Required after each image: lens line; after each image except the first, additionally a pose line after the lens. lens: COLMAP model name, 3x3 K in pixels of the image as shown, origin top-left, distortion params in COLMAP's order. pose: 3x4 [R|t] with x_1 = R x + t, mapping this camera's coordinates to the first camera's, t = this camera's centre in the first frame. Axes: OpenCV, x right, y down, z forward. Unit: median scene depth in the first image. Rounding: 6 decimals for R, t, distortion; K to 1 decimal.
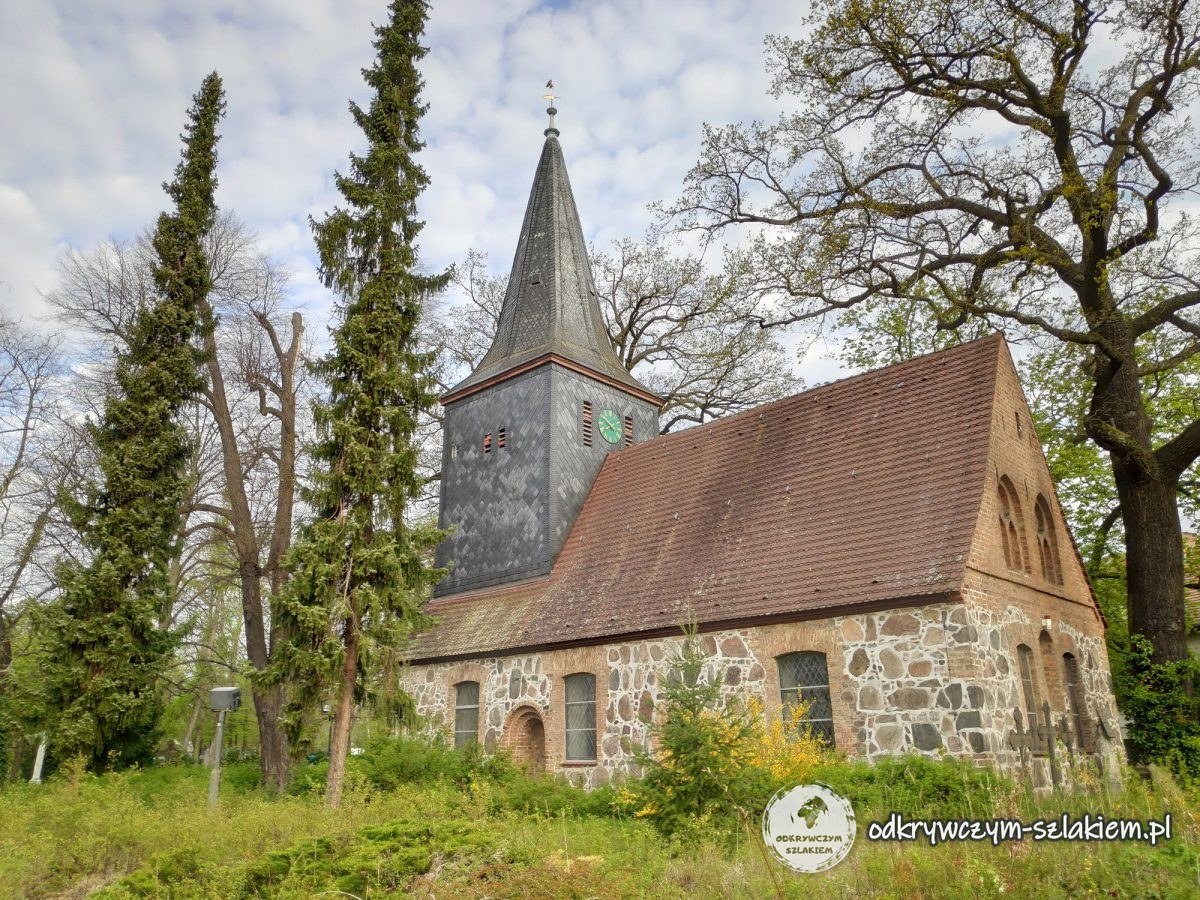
lens RADIAL K [[881.8, 0, 600.0], [0, 881.8, 450.0], [0, 0, 1]] dist [0.085865, -0.121369]
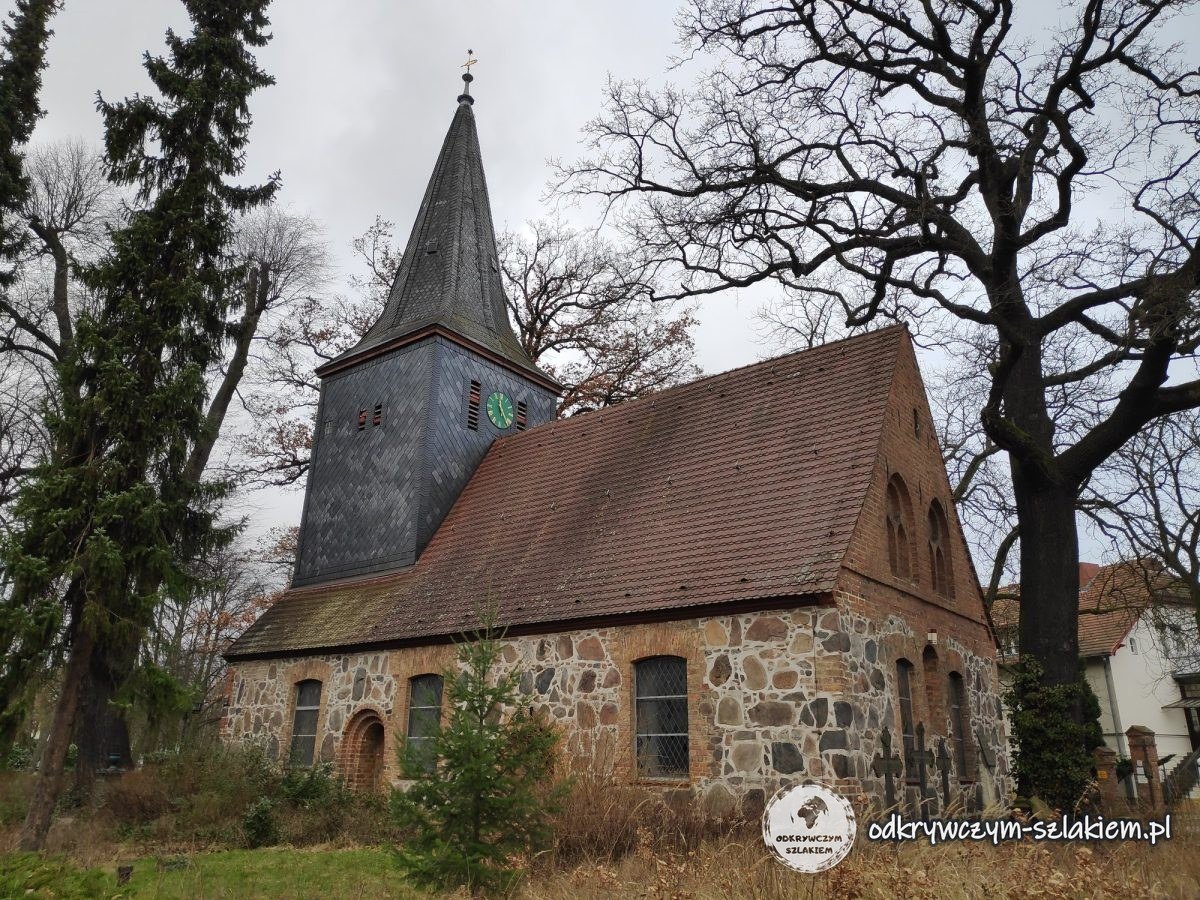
lens RADIAL K [[878.7, 0, 600.0], [0, 878.7, 450.0], [0, 0, 1]] dist [0.131077, -0.252062]
pose [[0.995637, 0.060233, 0.071265, 0.084826], [-0.059326, 0.998129, -0.014785, 0.035826], [-0.072022, 0.010493, 0.997348, 0.114121]]
